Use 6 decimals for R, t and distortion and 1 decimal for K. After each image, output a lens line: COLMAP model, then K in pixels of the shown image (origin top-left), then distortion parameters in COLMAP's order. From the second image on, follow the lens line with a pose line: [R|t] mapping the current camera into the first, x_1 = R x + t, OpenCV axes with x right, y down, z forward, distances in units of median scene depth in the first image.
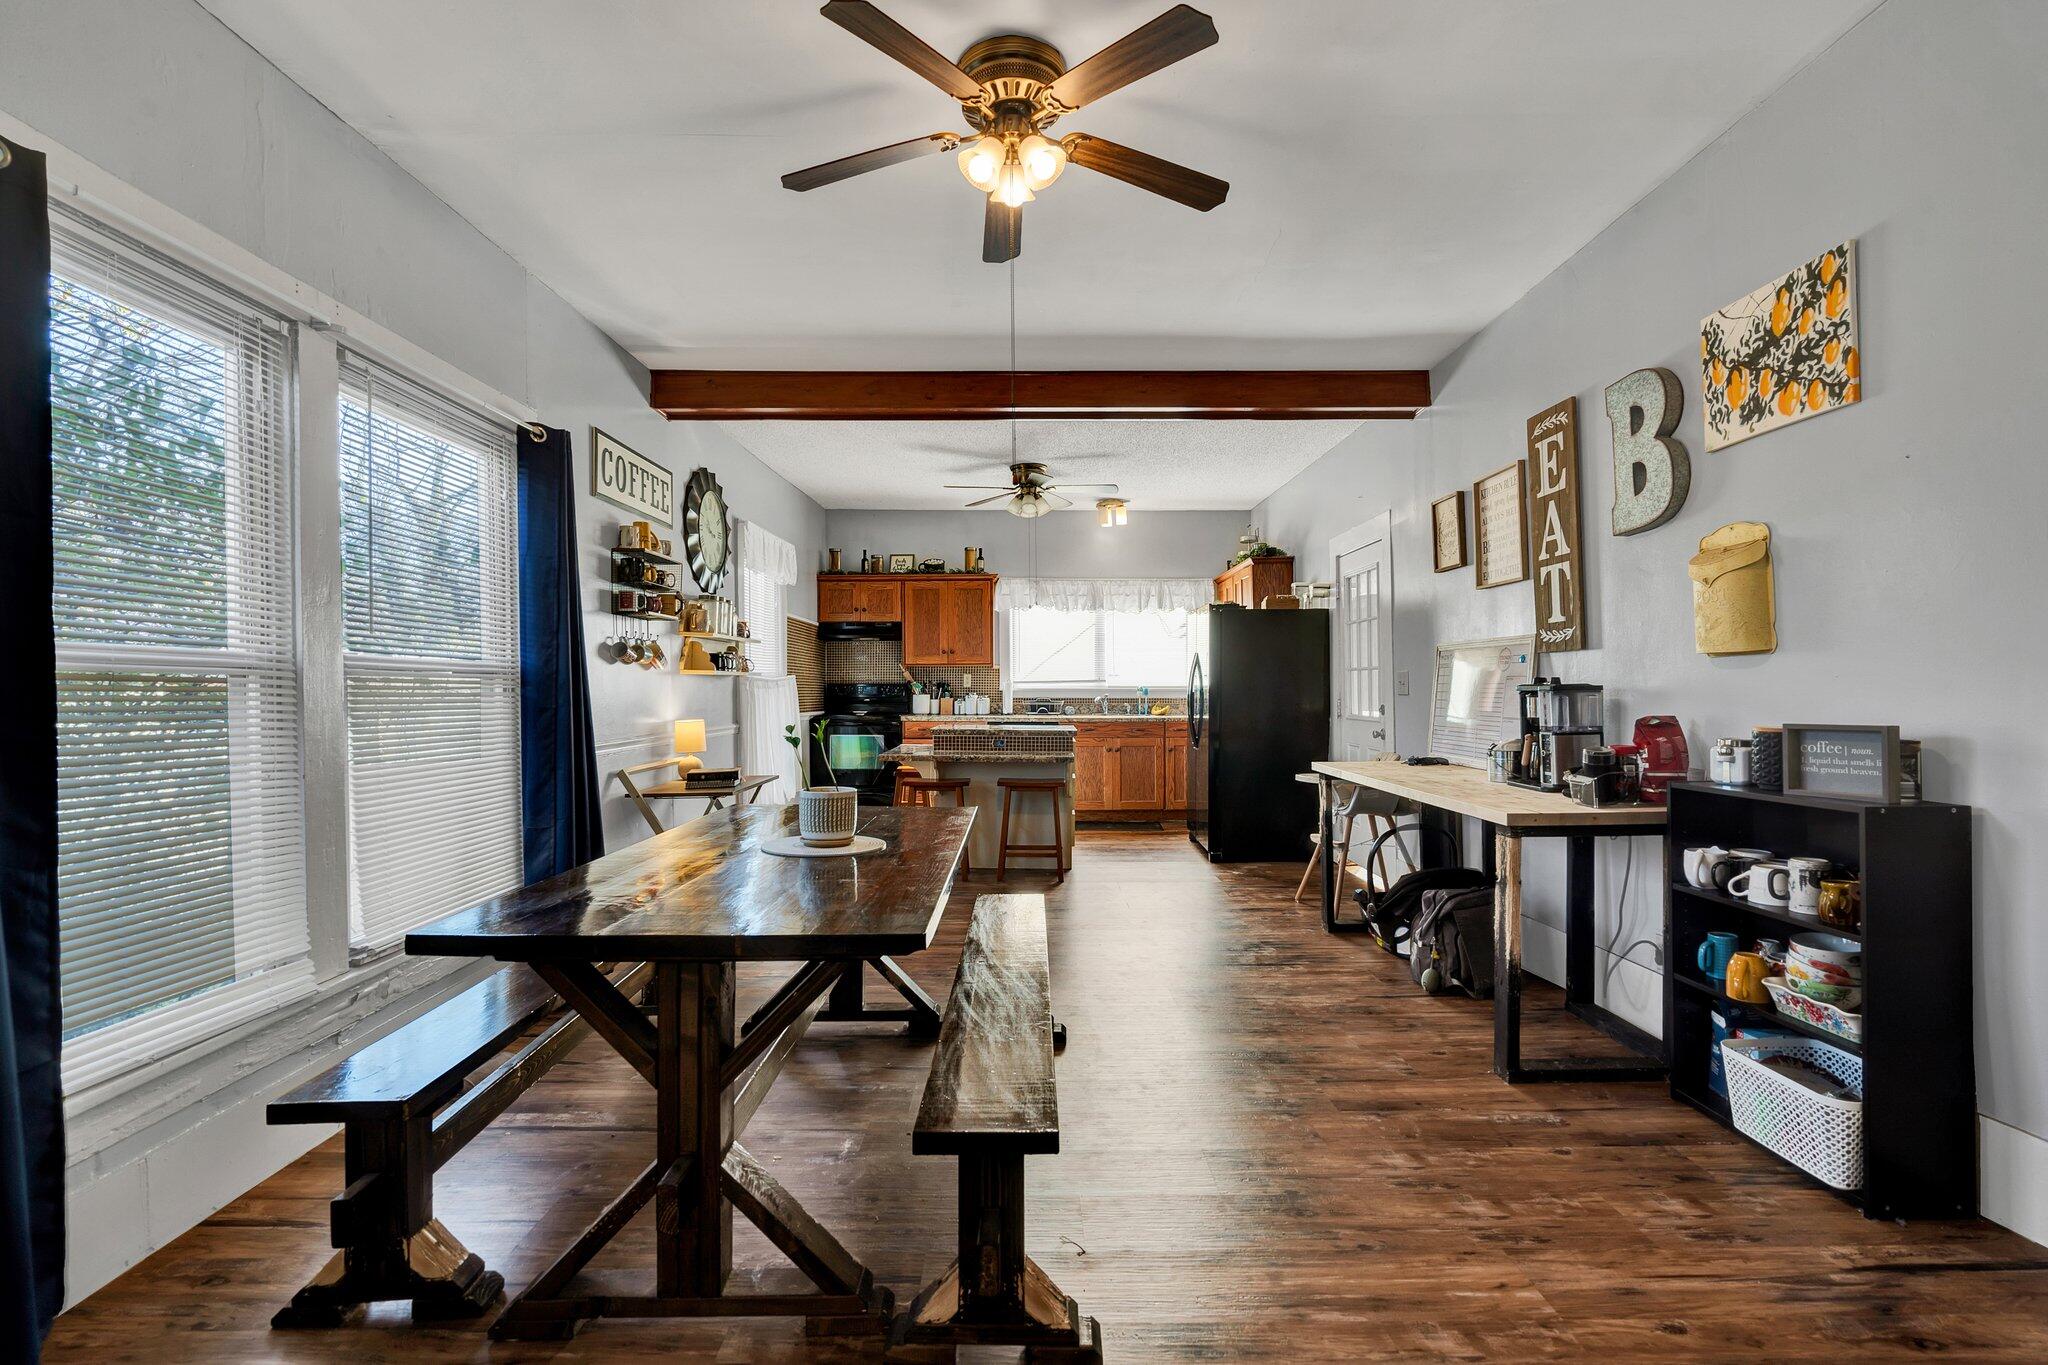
lens RADIAL K [[934.8, 0, 1021.7], [0, 934.8, 692.9], [0, 0, 1]] dist [-0.007643, 0.003592]
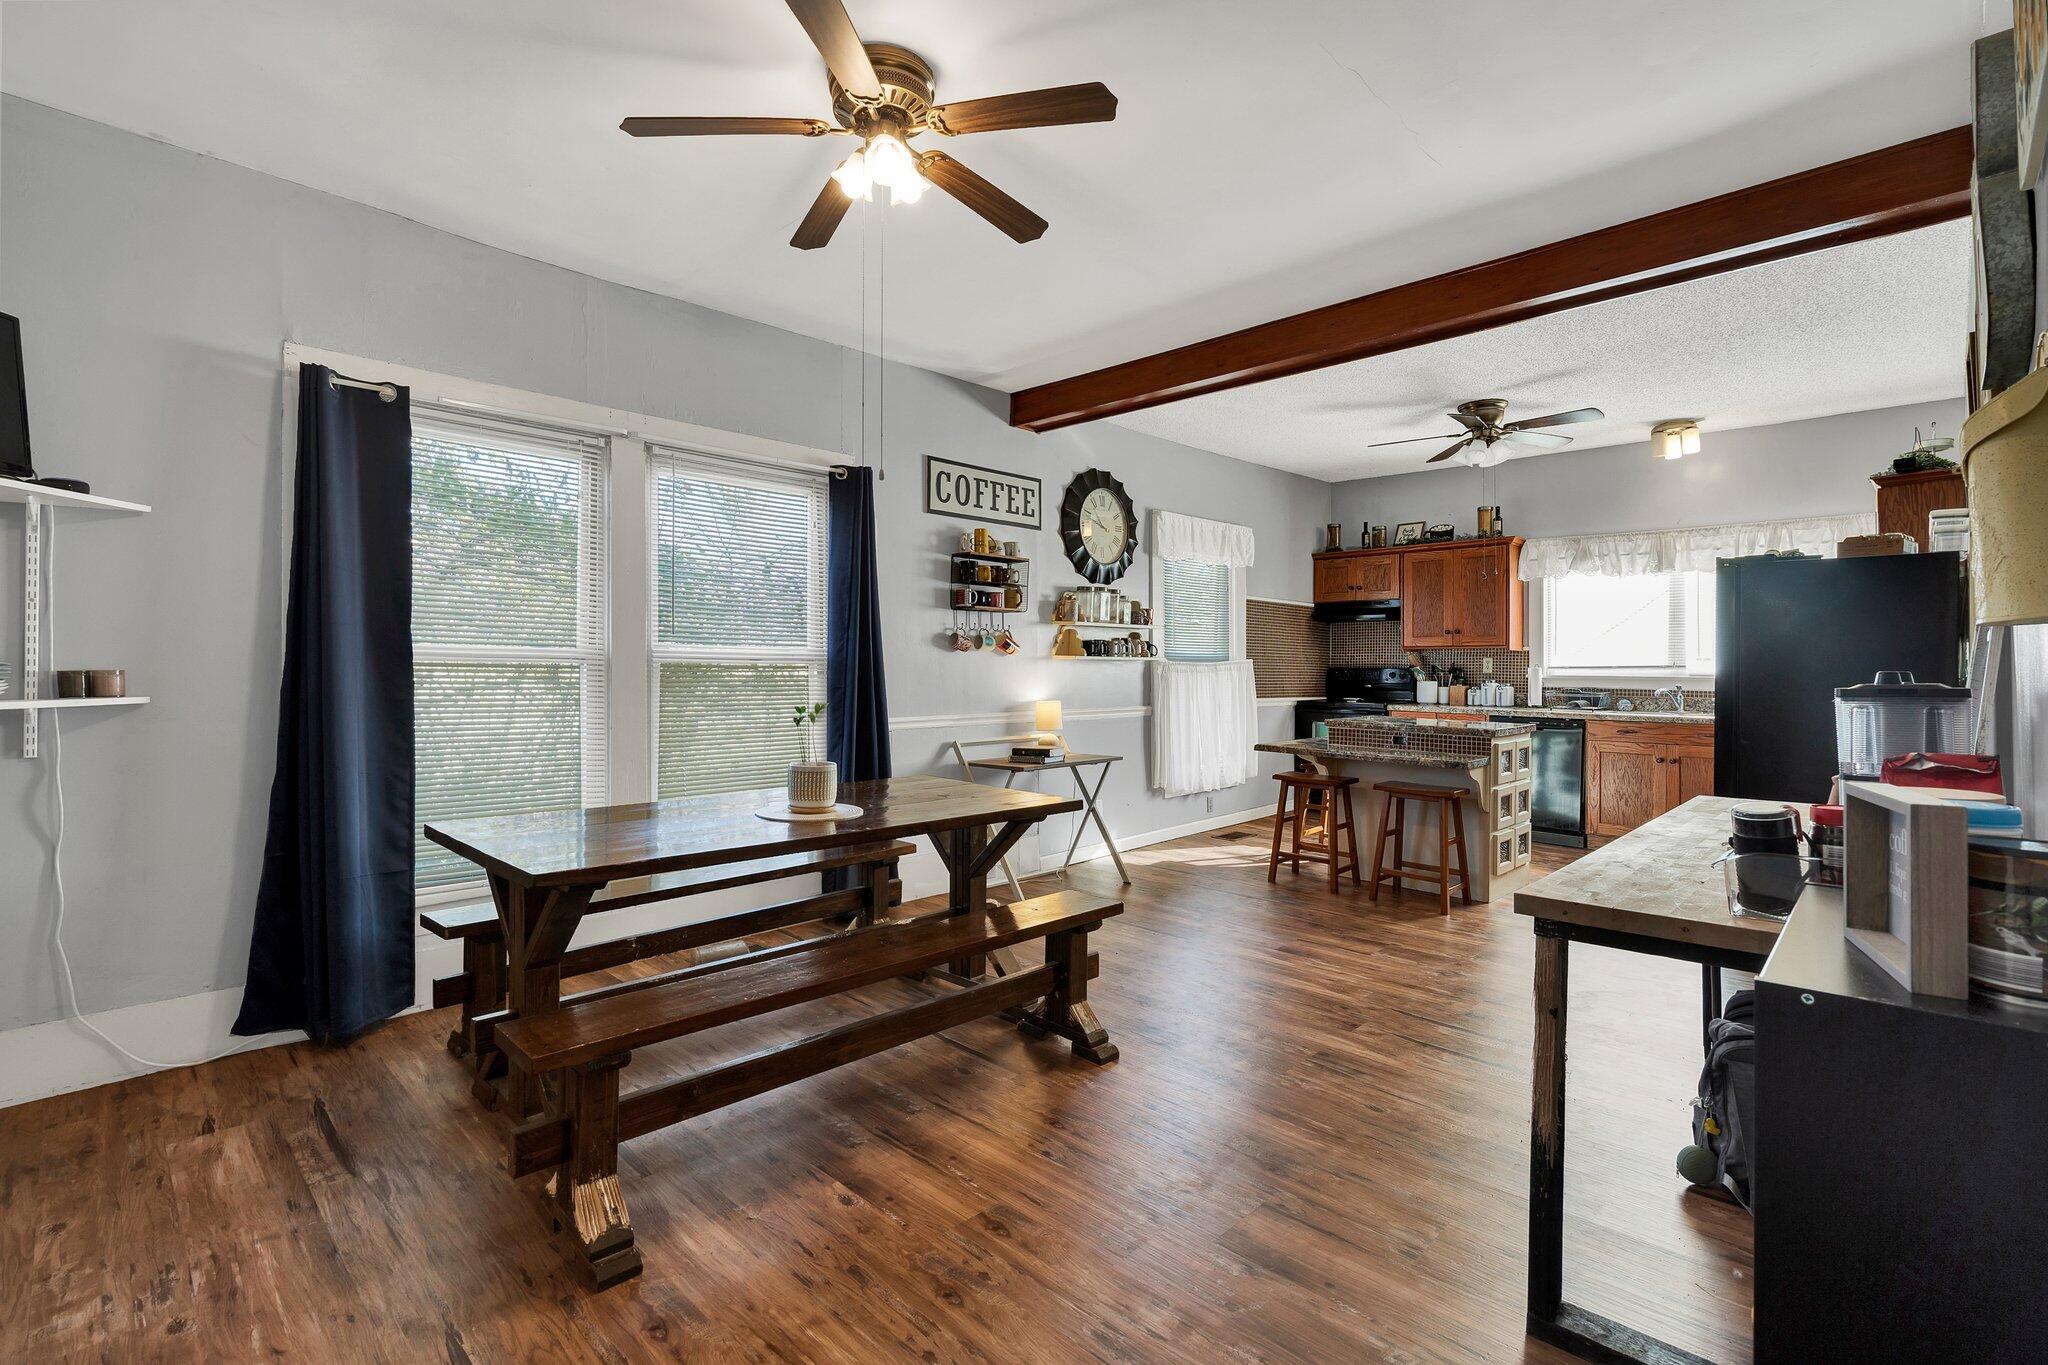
lens RADIAL K [[934.8, 0, 1008.0], [0, 934.8, 667.5], [0, 0, 1]] dist [-0.007643, 0.003592]
pose [[0.711864, 0.006425, -0.702288, 0.477638], [-0.011679, 0.999928, -0.002690, -0.008770], [0.702221, 0.010117, 0.711888, 0.216623]]
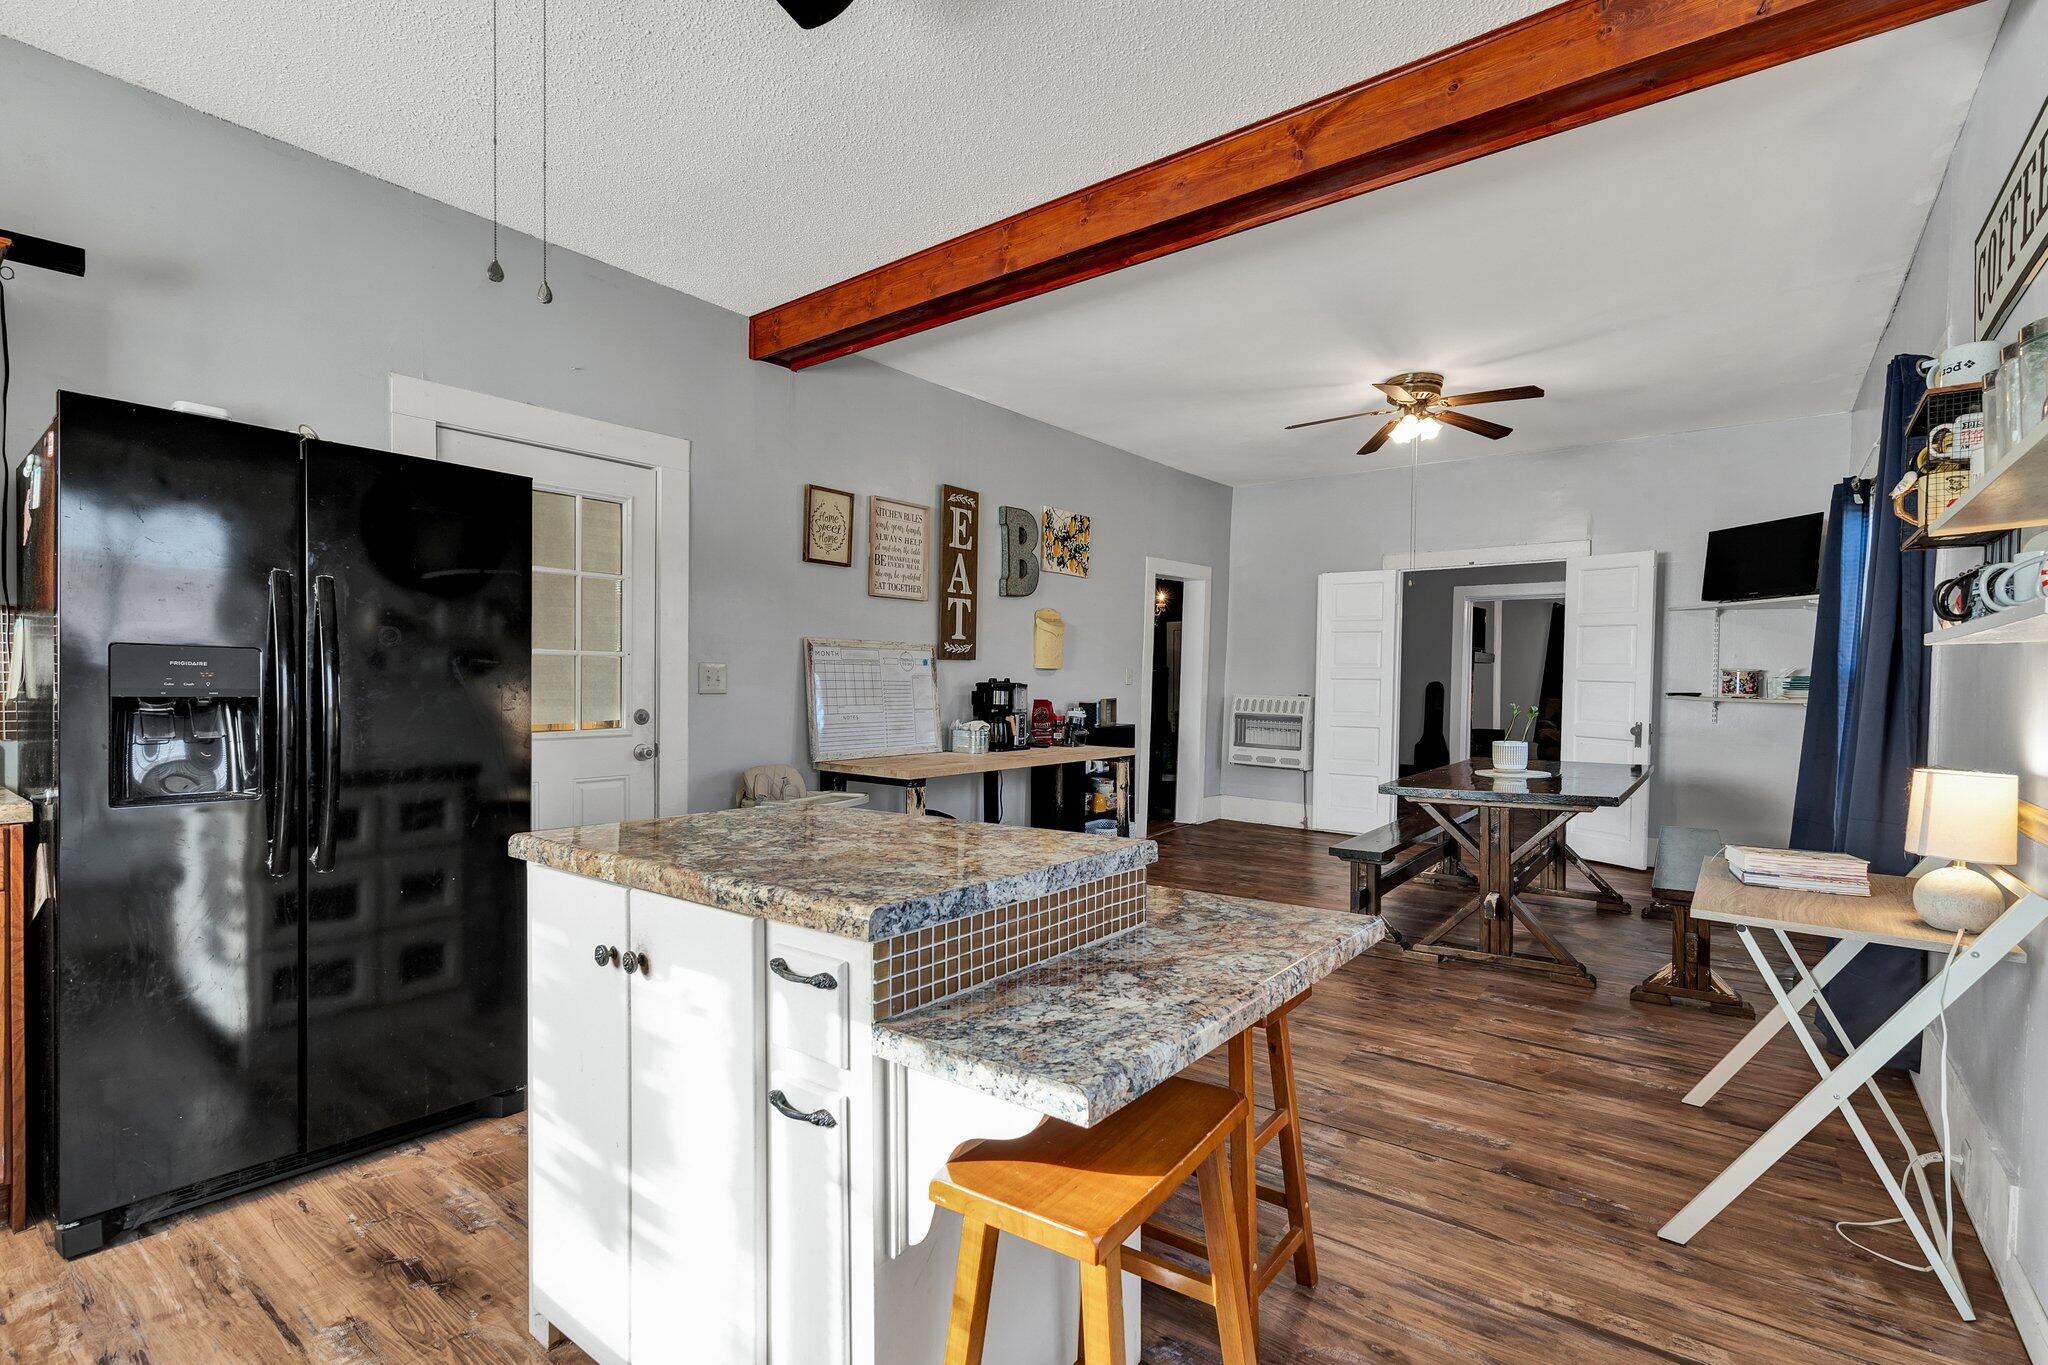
lens RADIAL K [[934.8, 0, 1033.8], [0, 934.8, 704.8], [0, 0, 1]] dist [-0.007643, 0.003592]
pose [[-0.800298, -0.014724, 0.599422, -0.335346], [0.001620, 0.999642, 0.026718, -0.011456], [-0.599601, 0.022353, -0.799987, 1.828655]]
